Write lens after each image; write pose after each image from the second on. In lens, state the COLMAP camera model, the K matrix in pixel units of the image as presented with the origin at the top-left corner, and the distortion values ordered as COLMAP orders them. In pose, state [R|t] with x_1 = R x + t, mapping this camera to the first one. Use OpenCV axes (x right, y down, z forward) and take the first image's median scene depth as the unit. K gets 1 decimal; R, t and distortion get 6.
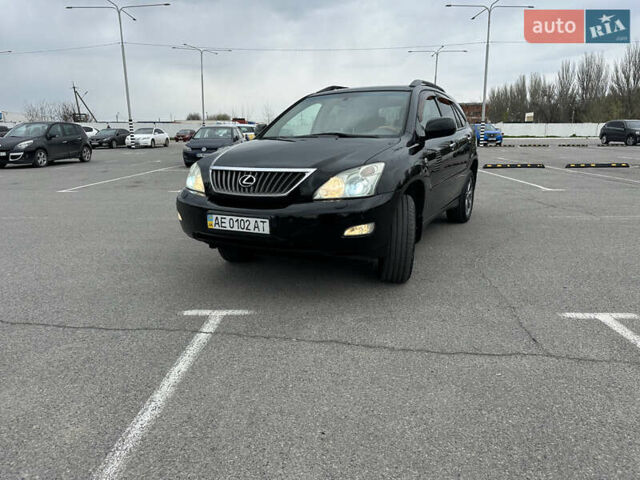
lens RADIAL K [[449.9, 0, 323.2], [0, 449.9, 231.9], [0, 0, 1]] dist [0.058206, -0.064904]
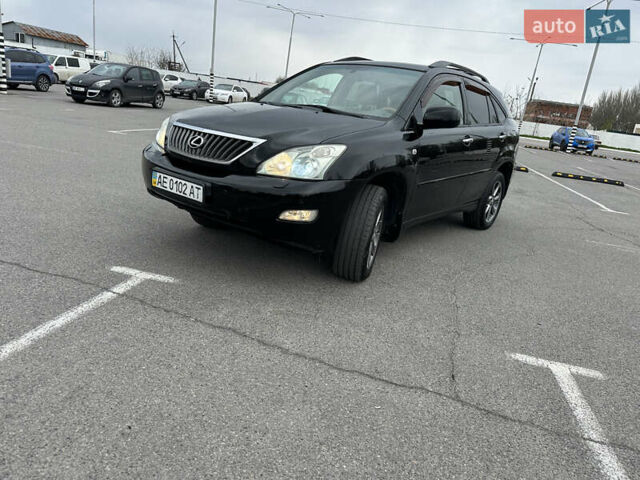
lens RADIAL K [[451.3, 0, 318.6], [0, 451.3, 237.4], [0, 0, 1]] dist [0.048379, -0.054400]
pose [[0.972703, 0.181562, -0.144514, 0.206997], [-0.172214, 0.982210, 0.074868, -0.028384], [0.155537, -0.047937, 0.986666, 0.091056]]
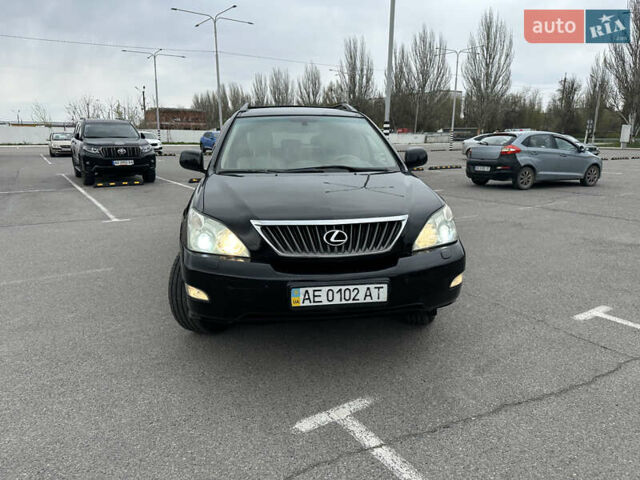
lens RADIAL K [[450.8, 0, 318.5], [0, 450.8, 238.5], [0, 0, 1]] dist [0.053325, -0.059560]
pose [[0.824231, -0.116130, 0.554218, -0.522036], [0.113659, 0.992755, 0.038988, -0.121446], [-0.554730, 0.030856, 0.831458, 0.306962]]
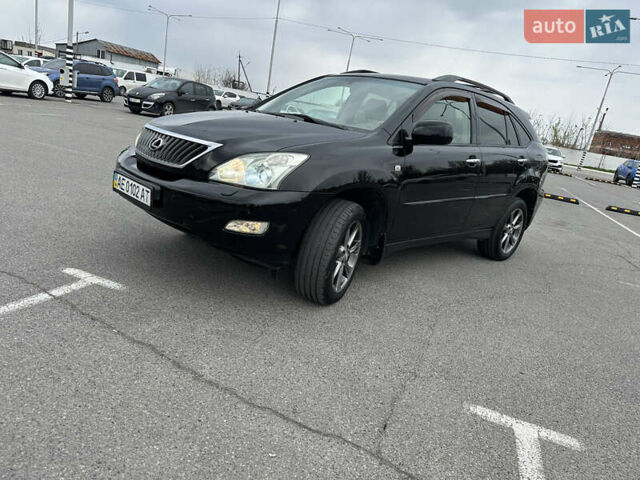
lens RADIAL K [[452.7, 0, 318.3], [0, 452.7, 231.9], [0, 0, 1]] dist [0.041664, -0.047540]
pose [[0.935406, 0.238025, -0.261457, 0.338849], [-0.234871, 0.971043, 0.043727, -0.049881], [0.264294, 0.020506, 0.964224, 0.186678]]
